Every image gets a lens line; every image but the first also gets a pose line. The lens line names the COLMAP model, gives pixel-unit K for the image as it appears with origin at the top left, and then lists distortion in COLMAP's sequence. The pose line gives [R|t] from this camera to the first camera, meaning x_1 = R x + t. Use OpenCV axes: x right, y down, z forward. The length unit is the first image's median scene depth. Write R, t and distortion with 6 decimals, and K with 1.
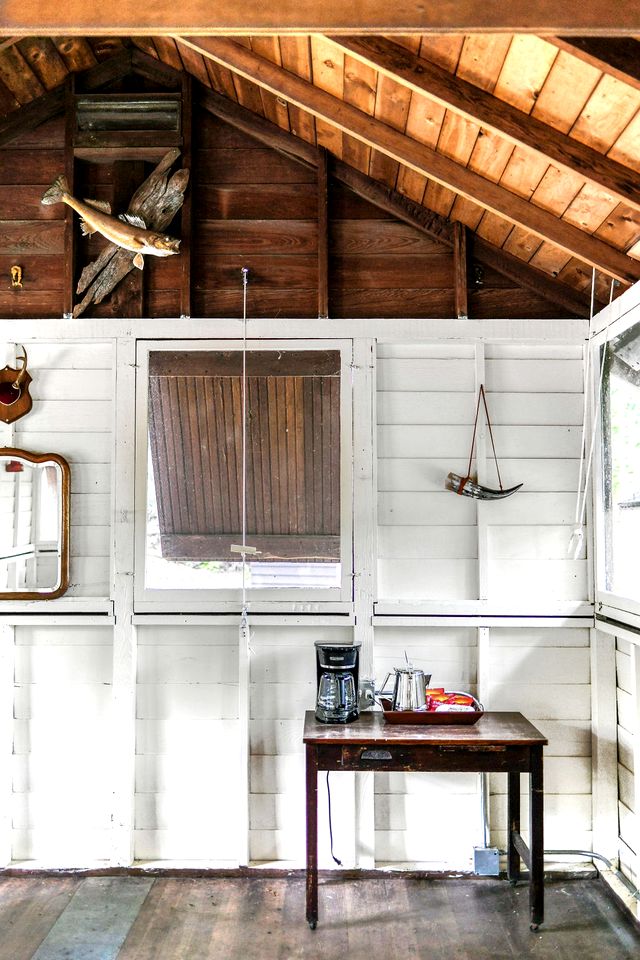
lens RADIAL K [[825.8, 0, 320.0], [0, 825.8, 480.0], [0, 0, 1]] dist [-0.007261, 0.002320]
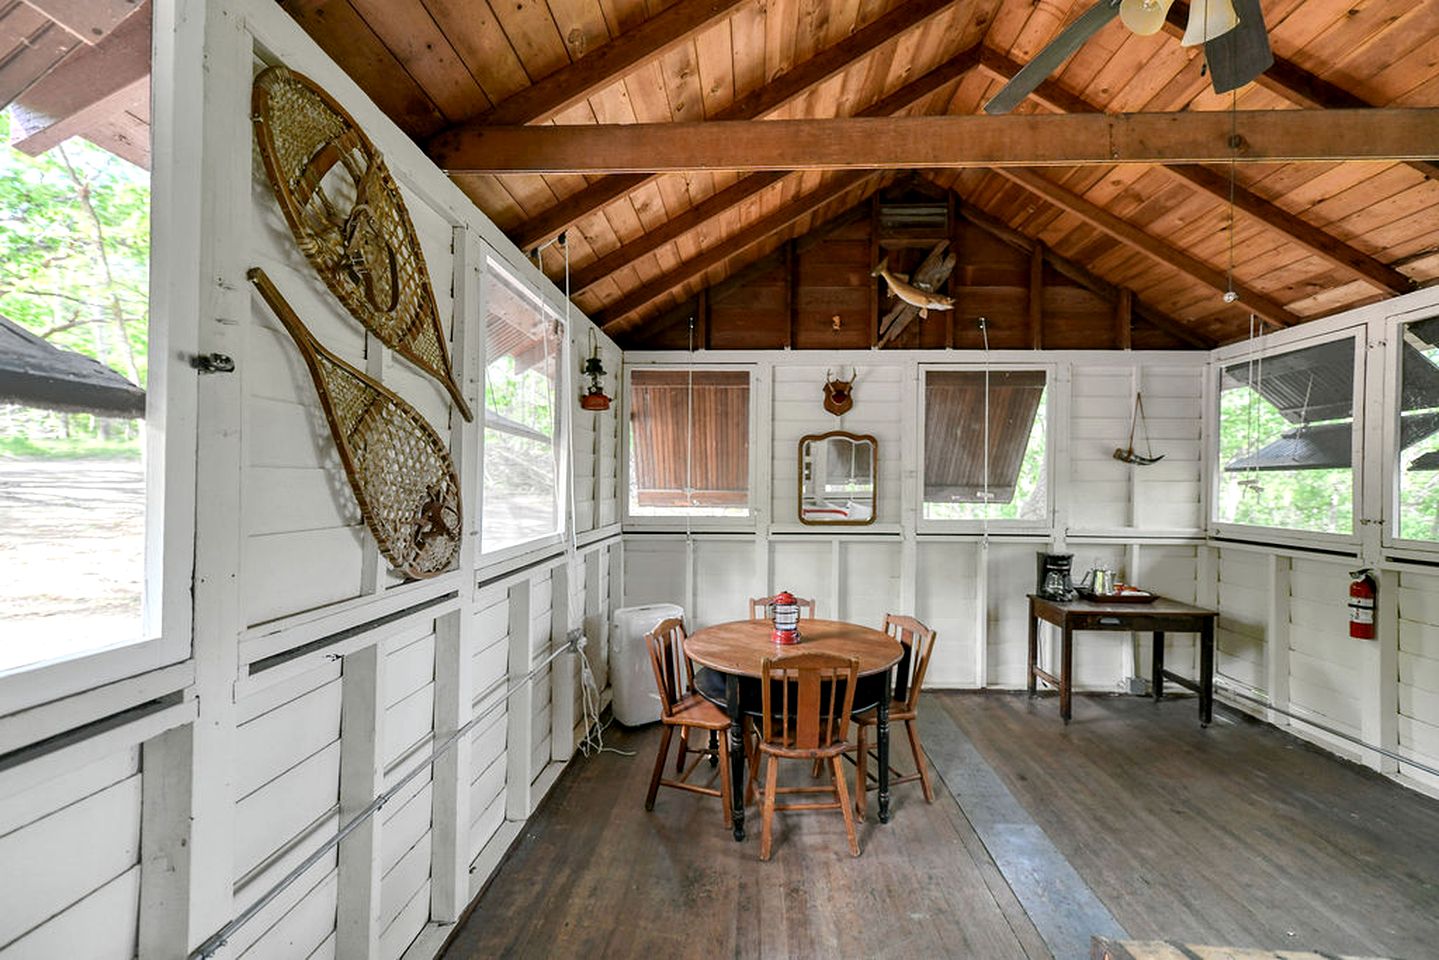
lens RADIAL K [[507.0, 0, 719.5], [0, 507.0, 480.0], [0, 0, 1]] dist [0.000958, 0.000481]
pose [[0.999851, 0.005318, -0.016410, -0.591409], [-0.004358, 0.998311, 0.057939, -0.000498], [0.016691, -0.057859, 0.998185, 0.005019]]
